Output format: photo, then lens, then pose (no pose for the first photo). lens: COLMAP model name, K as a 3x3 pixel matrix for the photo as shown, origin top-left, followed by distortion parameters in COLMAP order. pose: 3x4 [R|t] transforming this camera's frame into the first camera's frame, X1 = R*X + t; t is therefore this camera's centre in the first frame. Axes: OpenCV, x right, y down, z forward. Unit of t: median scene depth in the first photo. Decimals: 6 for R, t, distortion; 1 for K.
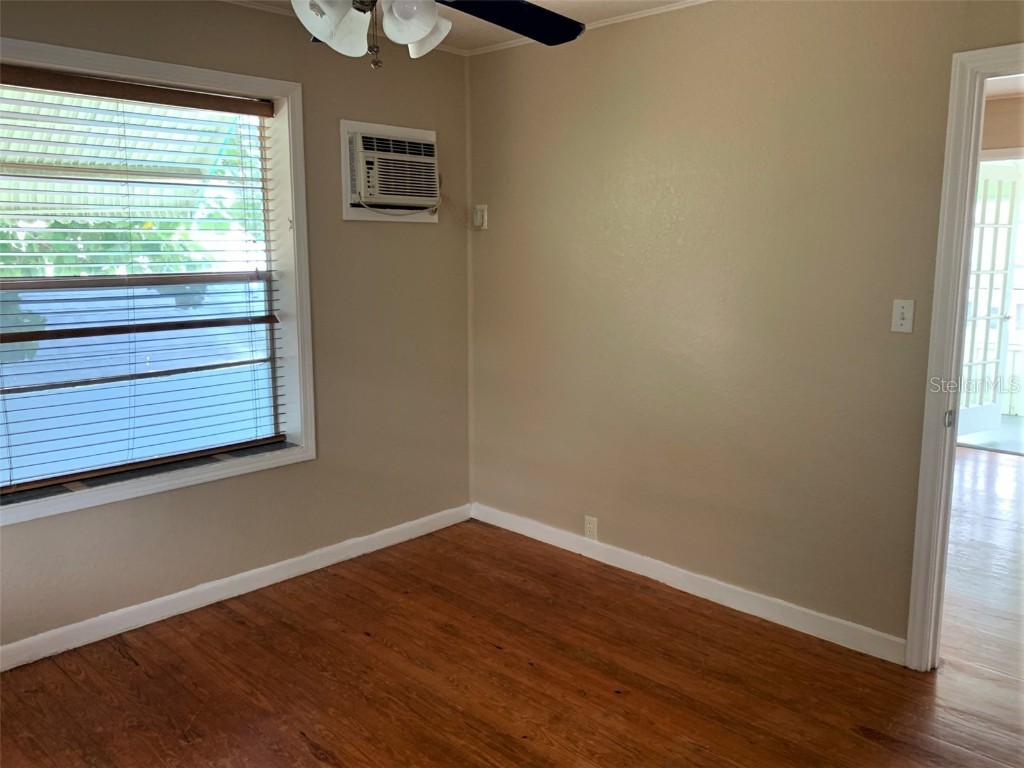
lens RADIAL K [[814.5, 0, 517.1], [0, 814.5, 380.9], [0, 0, 1]] dist [0.012369, -0.001027]
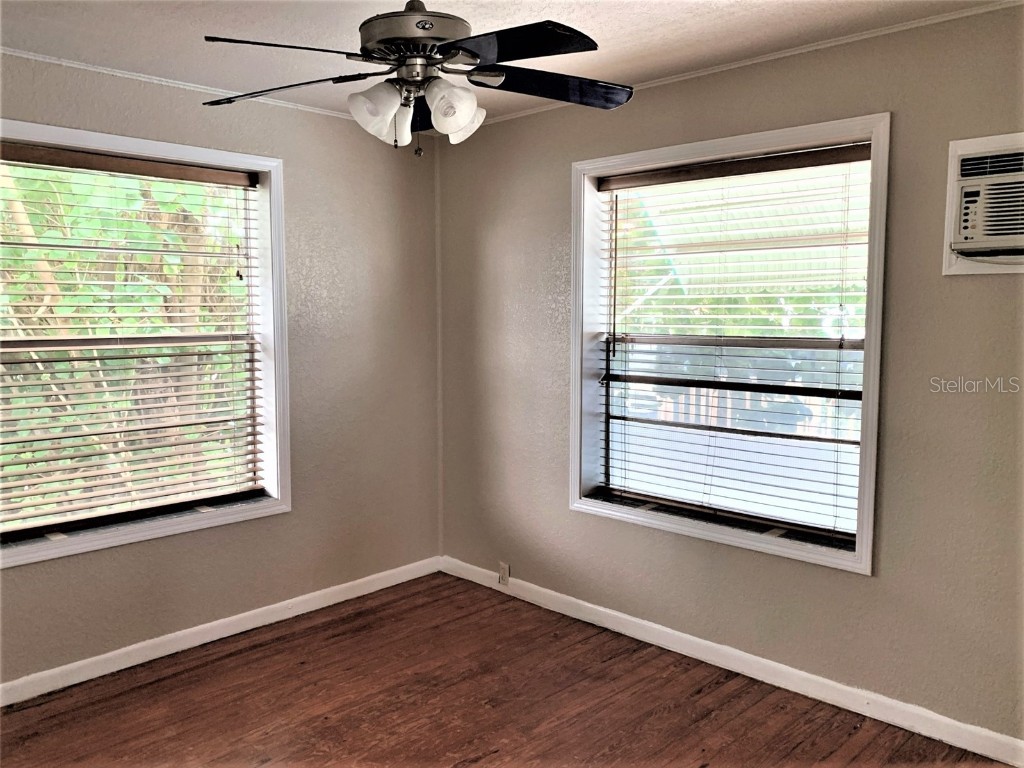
lens RADIAL K [[814.5, 0, 517.1], [0, 814.5, 380.9], [0, 0, 1]] dist [0.012369, -0.001027]
pose [[0.022353, 0.093841, -0.995336, 0.542987], [-0.164423, 0.982373, 0.088926, -0.109881], [0.986137, 0.161669, 0.037389, 0.628920]]
